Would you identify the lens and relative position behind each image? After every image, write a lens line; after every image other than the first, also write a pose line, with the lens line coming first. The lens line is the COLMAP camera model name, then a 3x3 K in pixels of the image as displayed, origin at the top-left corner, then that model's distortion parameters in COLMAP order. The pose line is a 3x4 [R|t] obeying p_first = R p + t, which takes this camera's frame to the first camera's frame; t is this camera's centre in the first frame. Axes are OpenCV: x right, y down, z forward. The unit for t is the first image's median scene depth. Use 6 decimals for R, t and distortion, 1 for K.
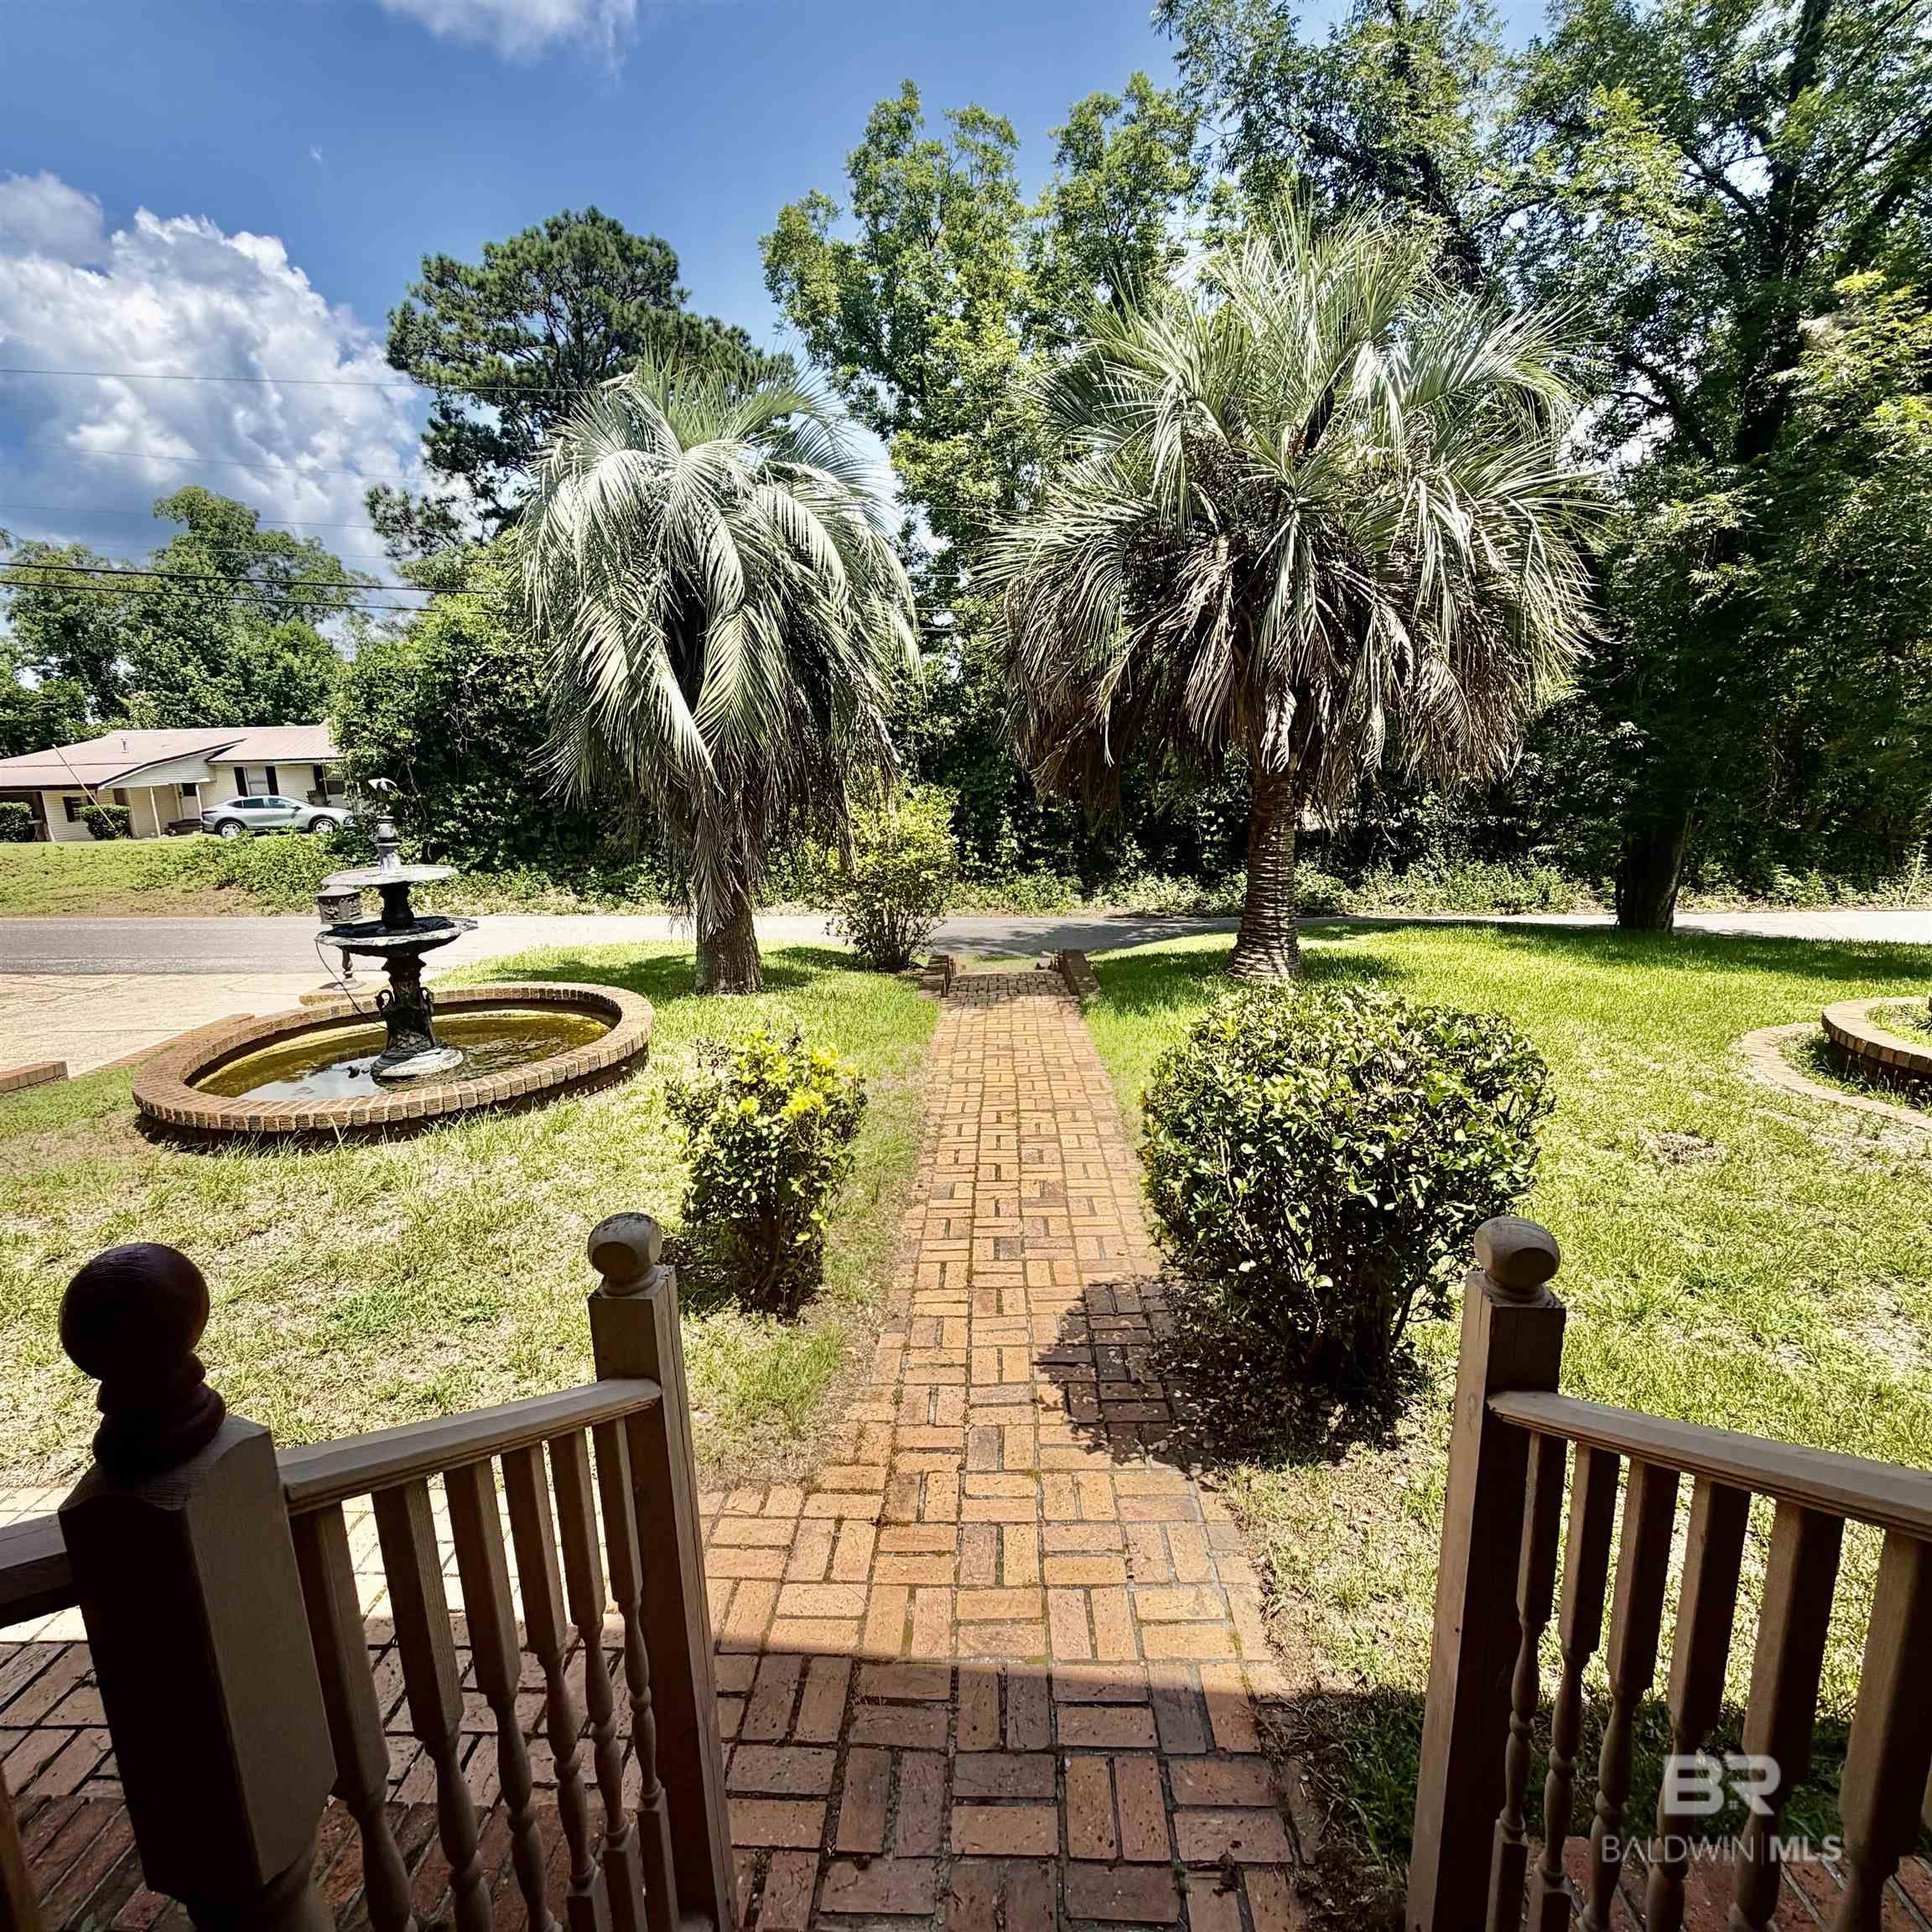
lens RADIAL K [[1024.9, 0, 967.1], [0, 1024.9, 965.0], [0, 0, 1]] dist [0.000909, 0.000850]
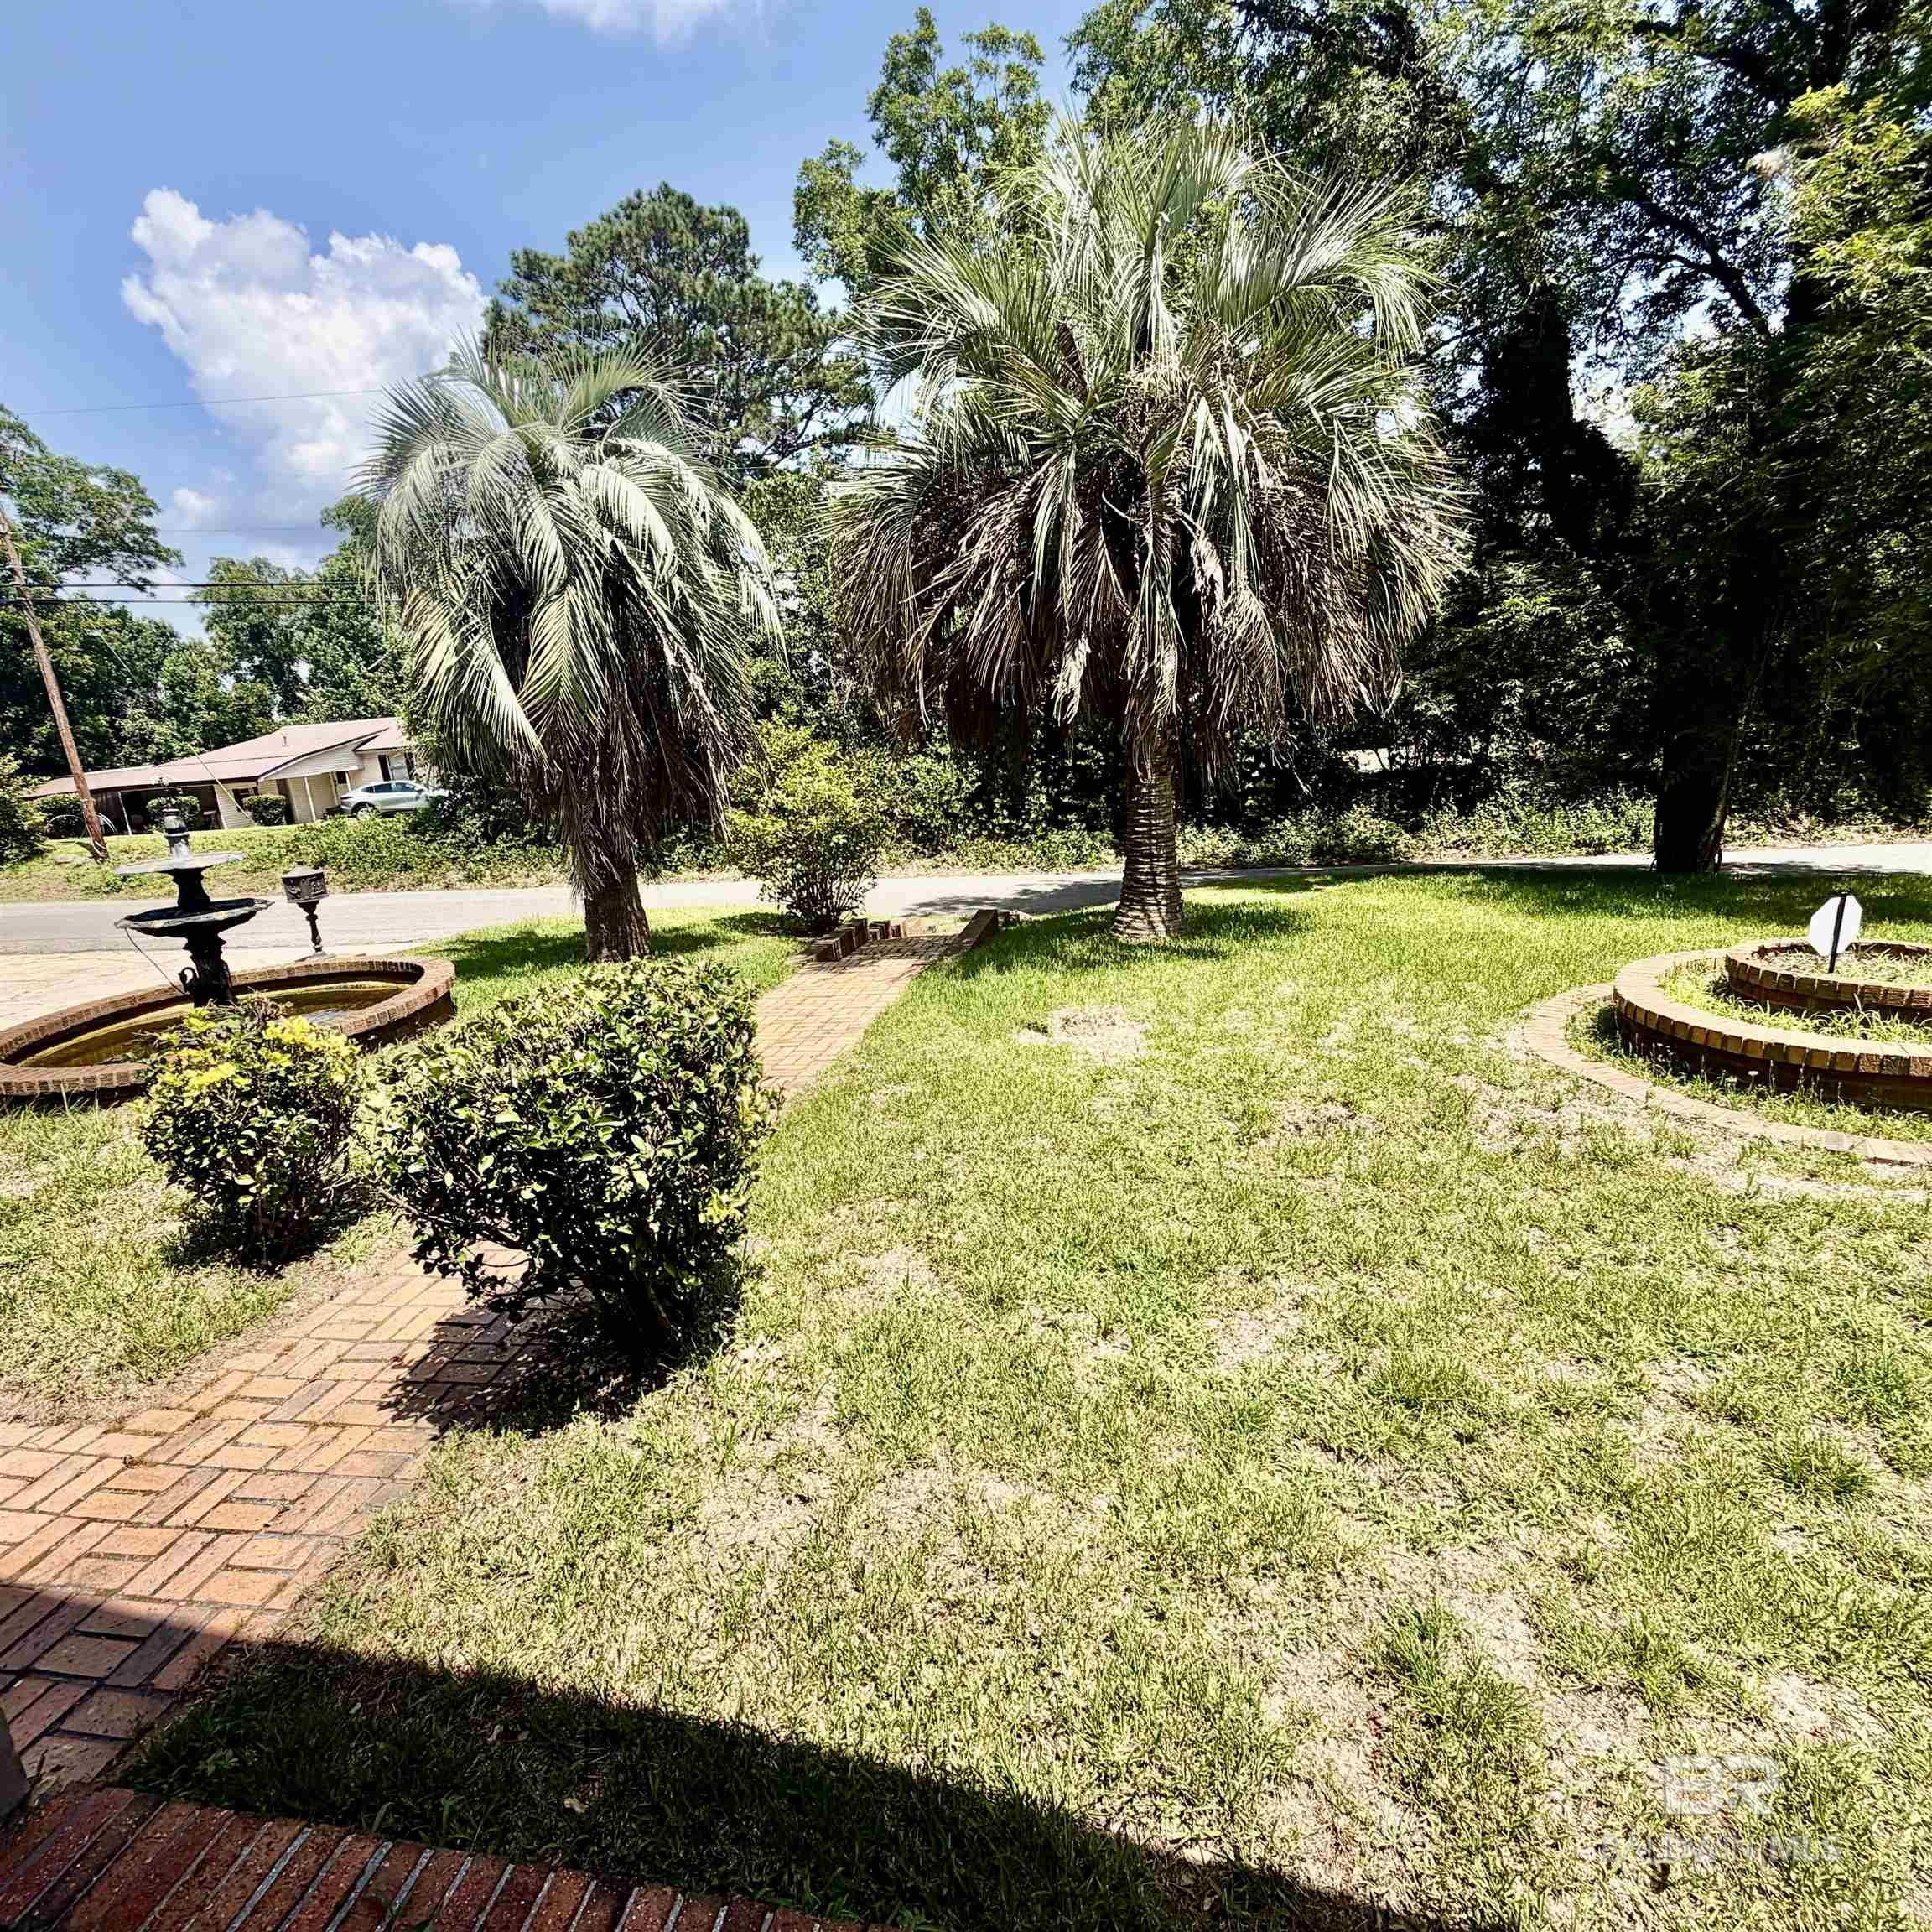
lens RADIAL K [[1026.1, 0, 966.0], [0, 1026.1, 966.0], [0, 0, 1]] dist [0.006767, -0.001989]
pose [[0.988072, -0.015104, -0.153252, 0.119266], [0.021757, 0.998888, 0.041827, -0.001387], [0.152450, -0.044663, 0.987302, 0.009095]]
